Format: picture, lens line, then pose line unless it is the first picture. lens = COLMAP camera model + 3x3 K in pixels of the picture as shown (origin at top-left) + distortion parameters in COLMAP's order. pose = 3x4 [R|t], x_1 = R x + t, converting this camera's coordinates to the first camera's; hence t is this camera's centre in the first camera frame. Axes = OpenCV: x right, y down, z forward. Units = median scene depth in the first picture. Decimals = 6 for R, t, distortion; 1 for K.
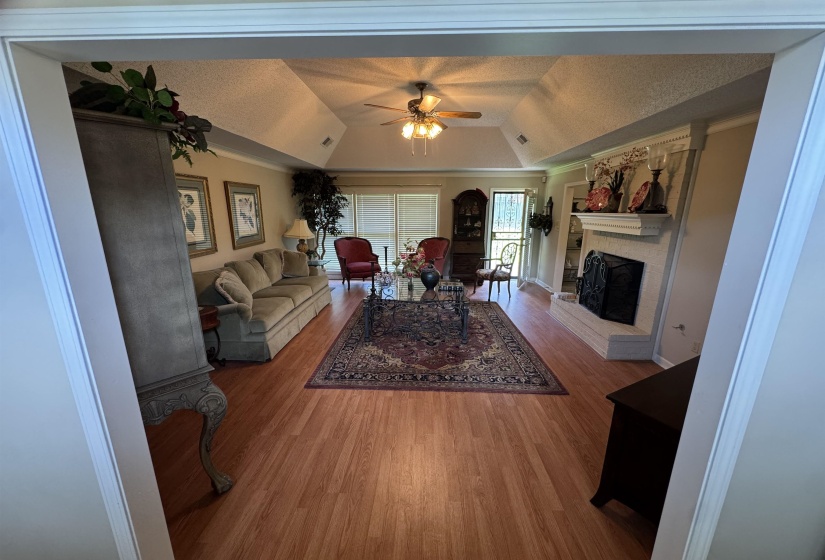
lens RADIAL K [[329.4, 0, 411.5], [0, 329.4, 295.7], [0, 0, 1]] dist [-0.001965, 0.000015]
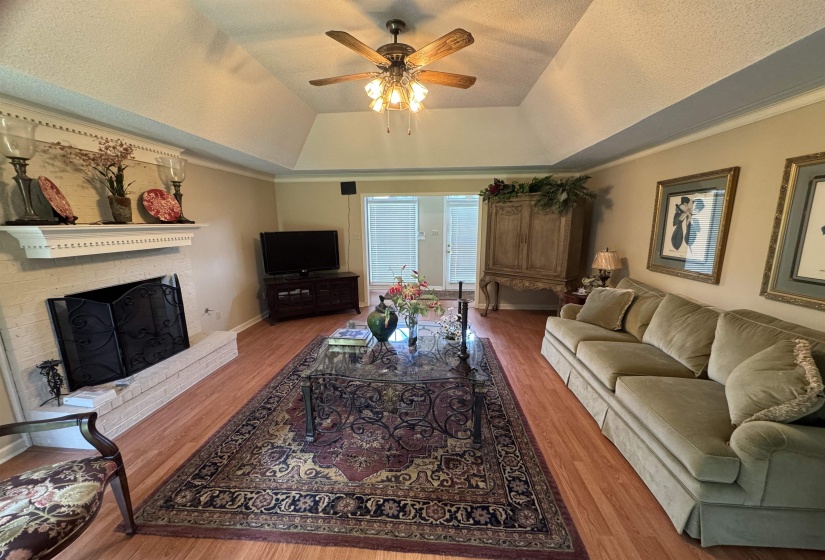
lens RADIAL K [[329.4, 0, 411.5], [0, 329.4, 295.7], [0, 0, 1]] dist [-0.001965, 0.000015]
pose [[-0.998970, -0.007050, 0.044822, -0.033608], [0.014214, 0.889502, 0.456710, -0.440996], [-0.043089, 0.456877, -0.888486, 1.715007]]
